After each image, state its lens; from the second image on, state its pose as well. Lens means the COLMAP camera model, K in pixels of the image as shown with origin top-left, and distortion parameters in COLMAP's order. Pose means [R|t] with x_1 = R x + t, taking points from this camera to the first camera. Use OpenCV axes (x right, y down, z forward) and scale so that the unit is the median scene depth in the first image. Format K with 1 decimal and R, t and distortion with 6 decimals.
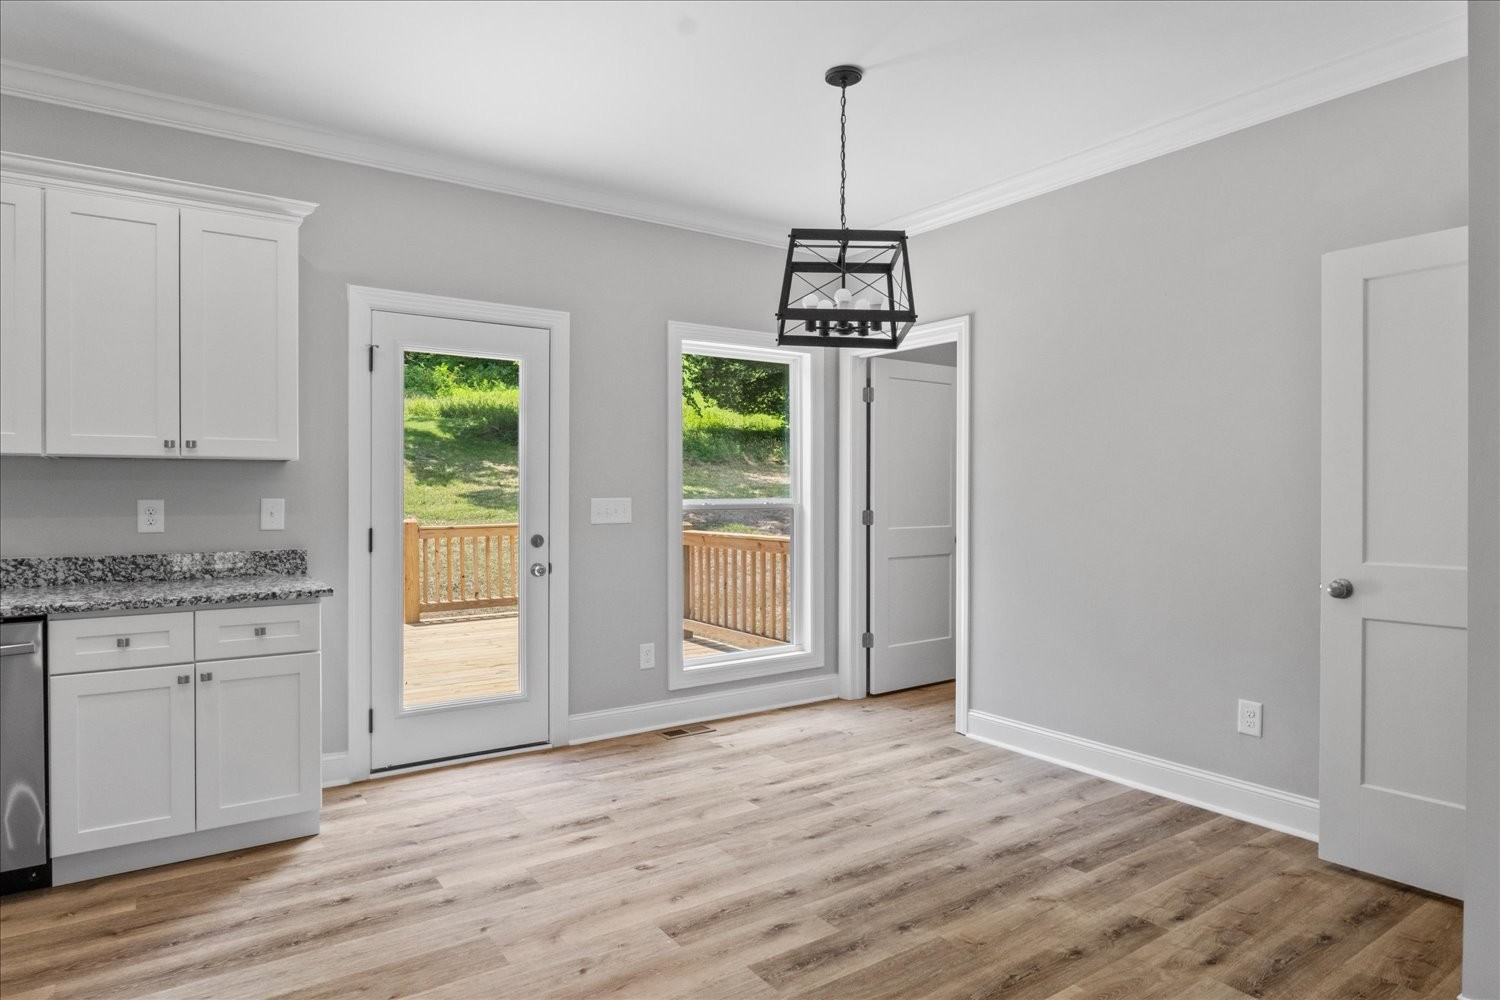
lens RADIAL K [[827.1, 0, 797.5], [0, 827.1, 499.3], [0, 0, 1]] dist [-0.024618, -0.000675]
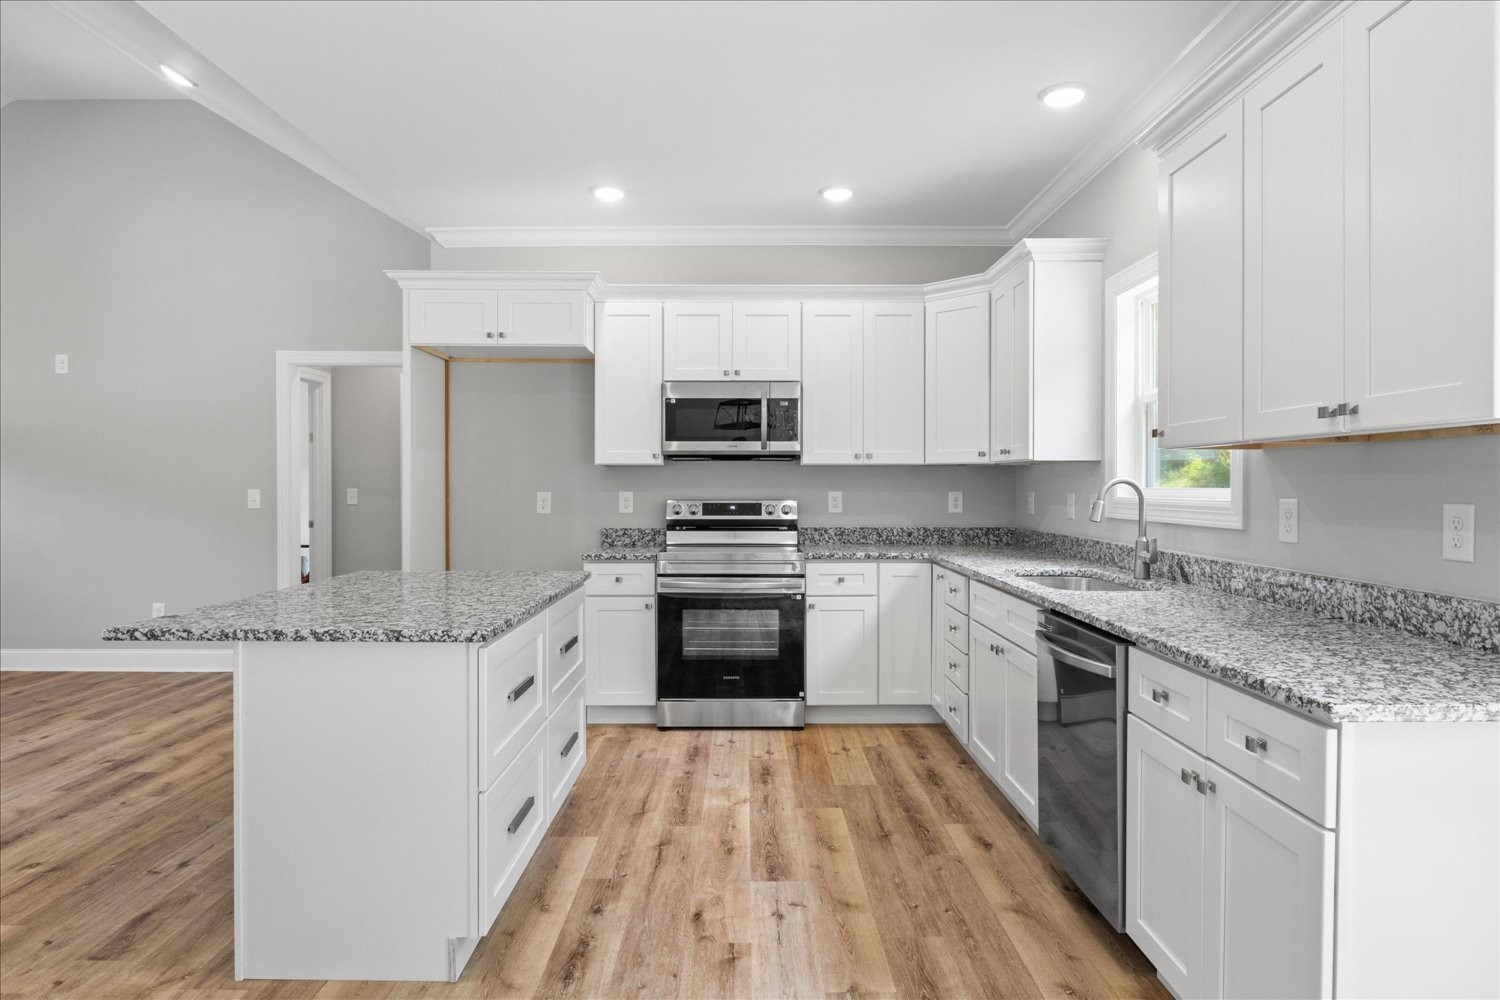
lens RADIAL K [[843.7, 0, 713.0], [0, 843.7, 493.4], [0, 0, 1]] dist [-0.008741, -0.000985]
pose [[-0.616576, 0.008606, -0.787249, 0.015553], [-0.008682, 0.999805, 0.017729, -0.014457], [0.787248, 0.017766, -0.616381, 0.984241]]
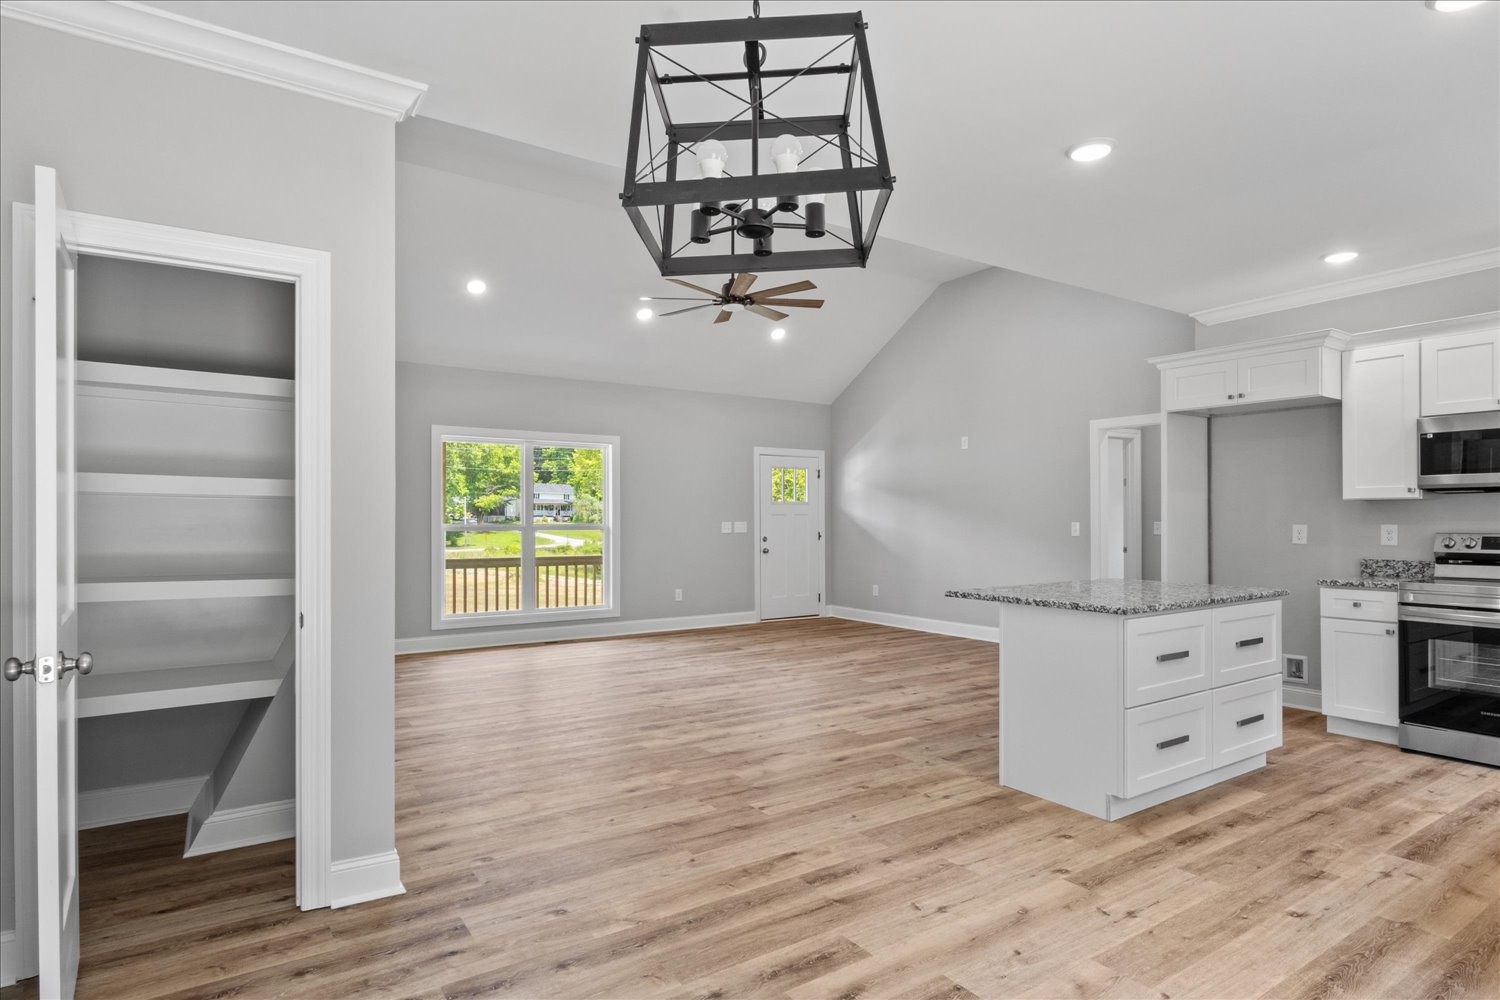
lens RADIAL K [[770.5, 0, 823.4], [0, 770.5, 523.5], [0, 0, 1]] dist [0.004013, -0.000185]
pose [[-0.999468, 0.004135, -0.032339, 0.024896], [0.003589, 0.999850, 0.016933, -0.020499], [0.032404, 0.016808, -0.999334, 1.394387]]
